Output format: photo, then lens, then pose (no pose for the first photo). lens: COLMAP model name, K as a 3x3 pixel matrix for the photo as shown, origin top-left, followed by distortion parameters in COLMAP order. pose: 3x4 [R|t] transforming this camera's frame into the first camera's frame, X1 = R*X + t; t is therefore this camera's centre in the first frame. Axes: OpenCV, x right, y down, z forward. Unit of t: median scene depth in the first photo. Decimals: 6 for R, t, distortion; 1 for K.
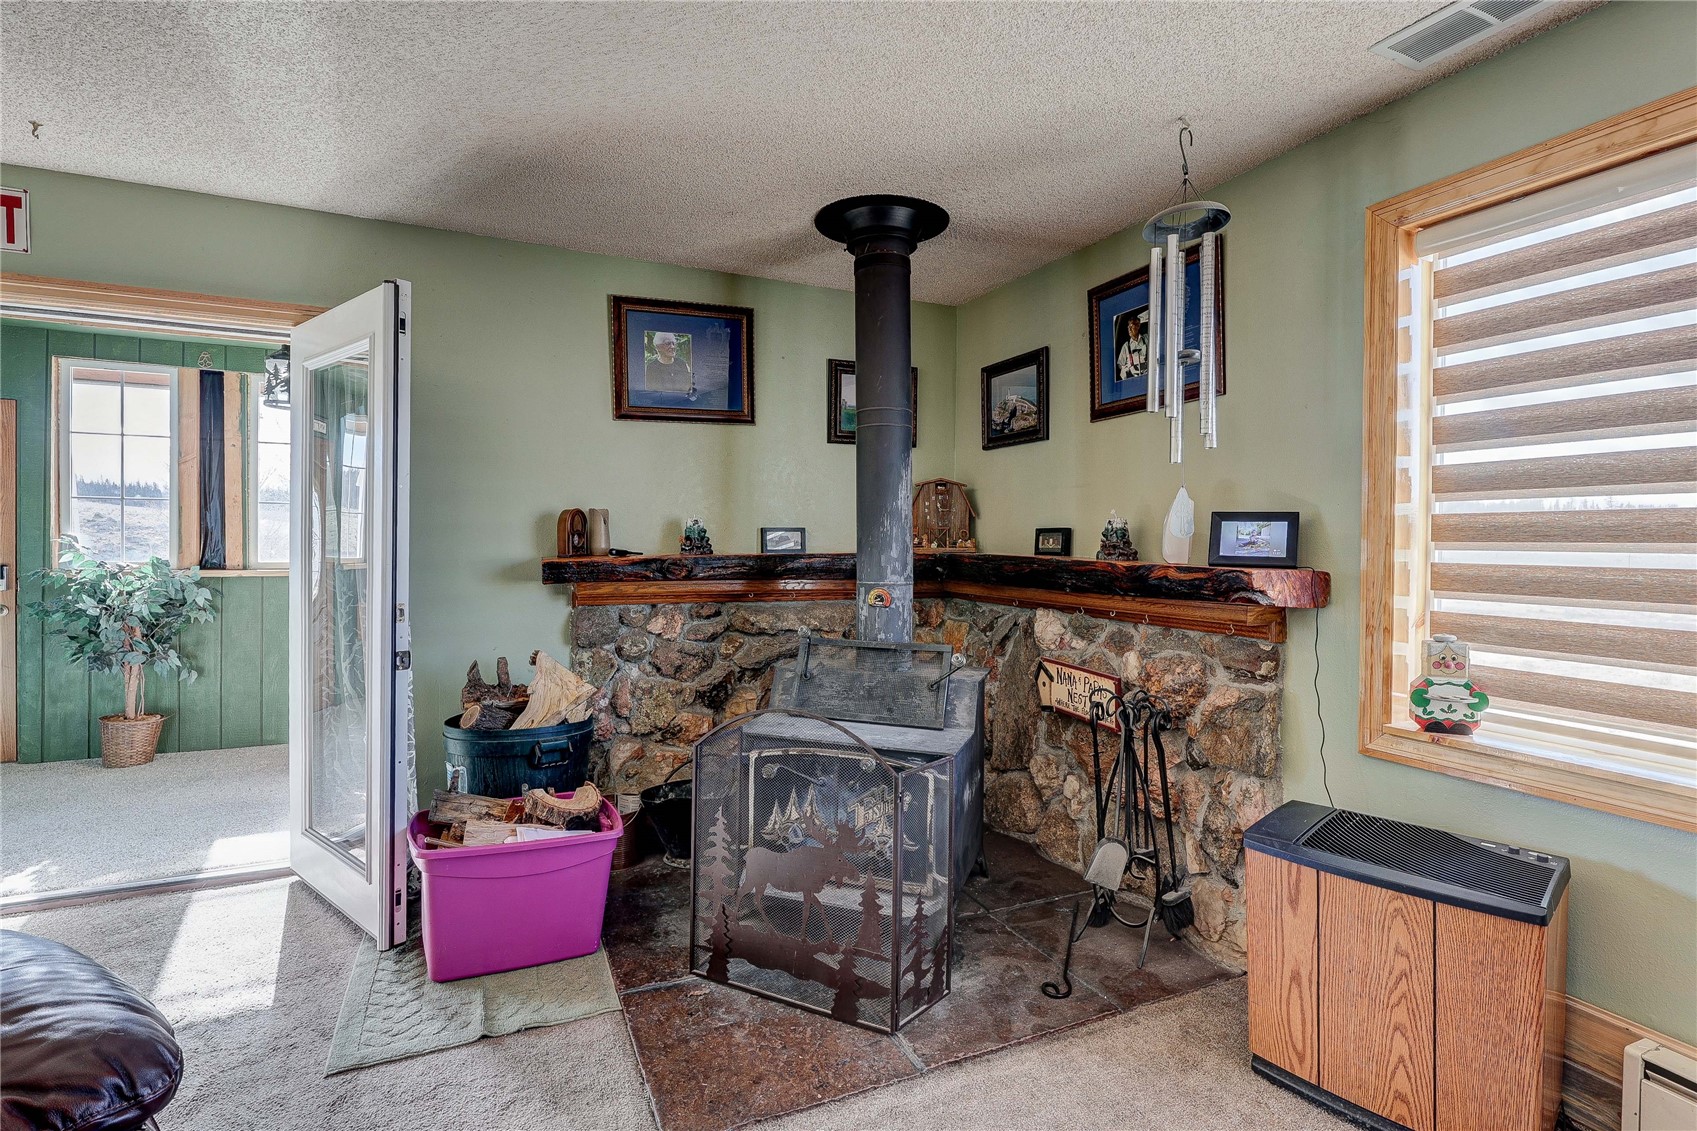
lens RADIAL K [[836.3, 0, 848.5], [0, 836.3, 565.5], [0, 0, 1]] dist [0.000209, -0.000829]
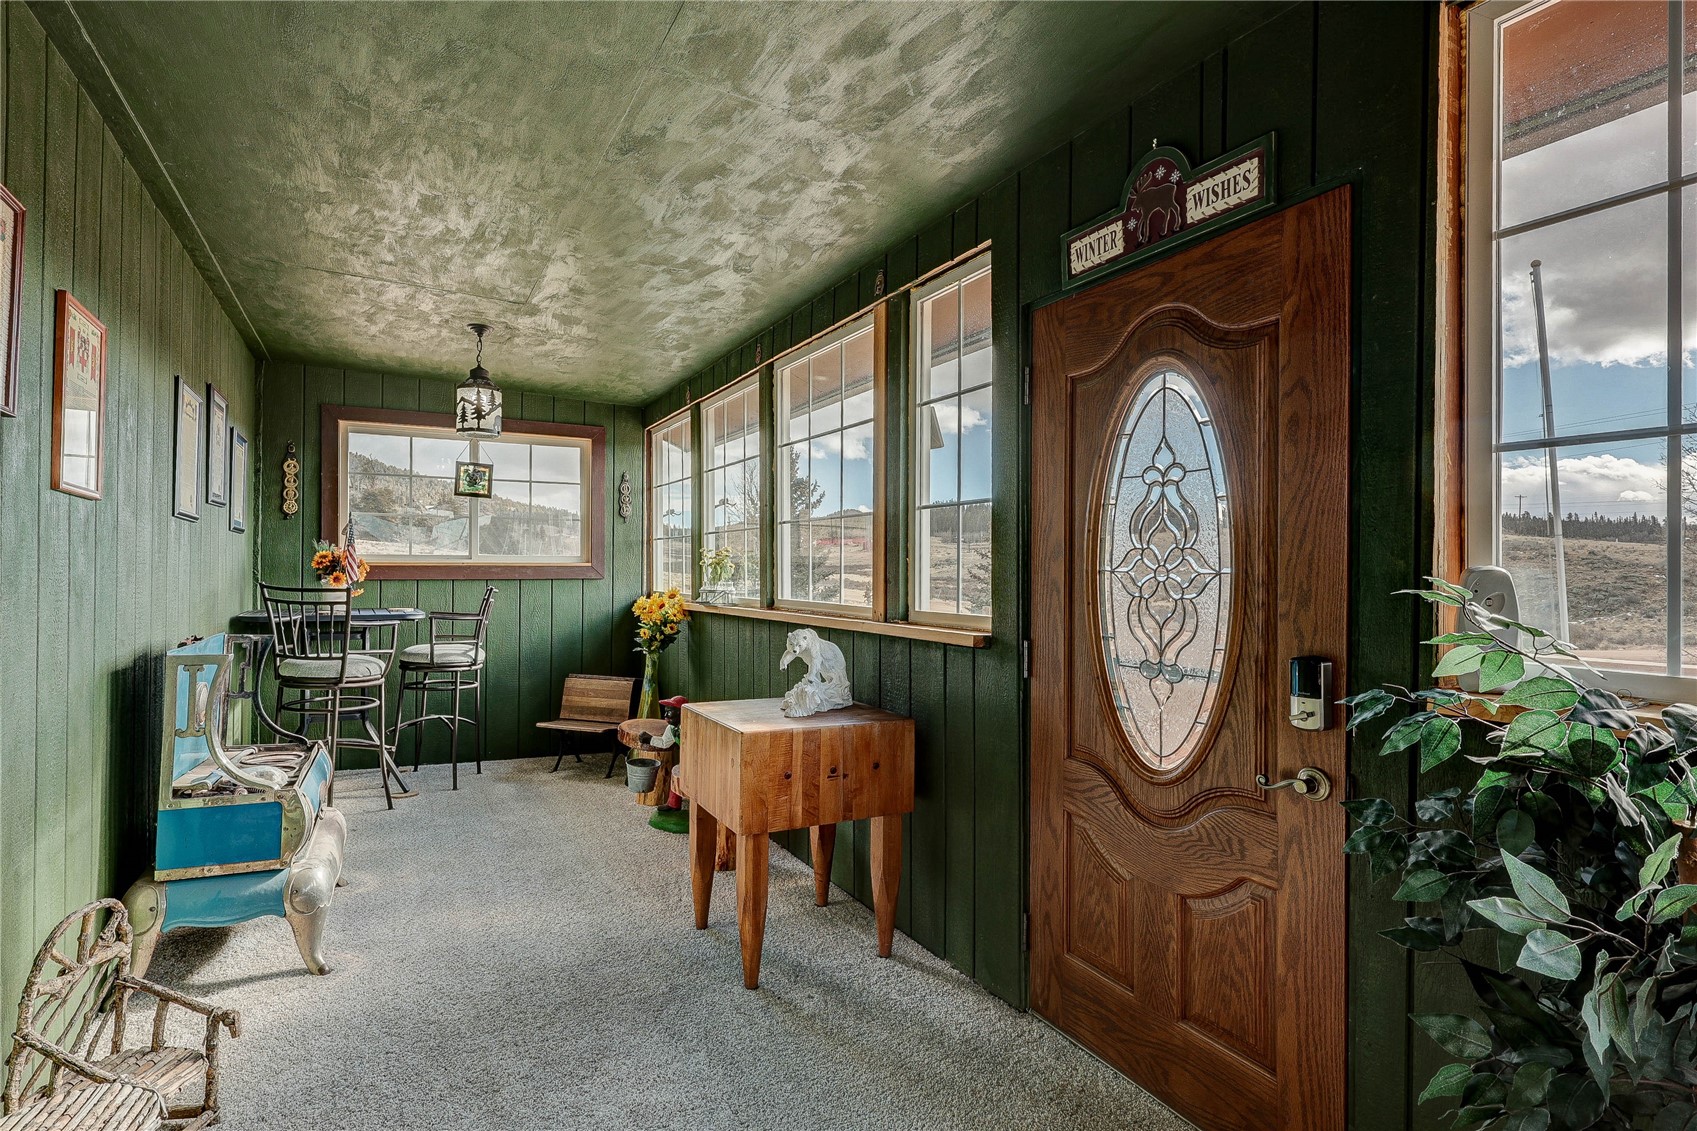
lens RADIAL K [[836.3, 0, 848.5], [0, 836.3, 565.5], [0, 0, 1]] dist [0.000209, -0.000829]
pose [[0.112292, -0.017870, -0.993515, -0.671739], [-0.027146, 0.999410, -0.021044, -0.026710], [0.993304, 0.029333, 0.111740, 0.752236]]
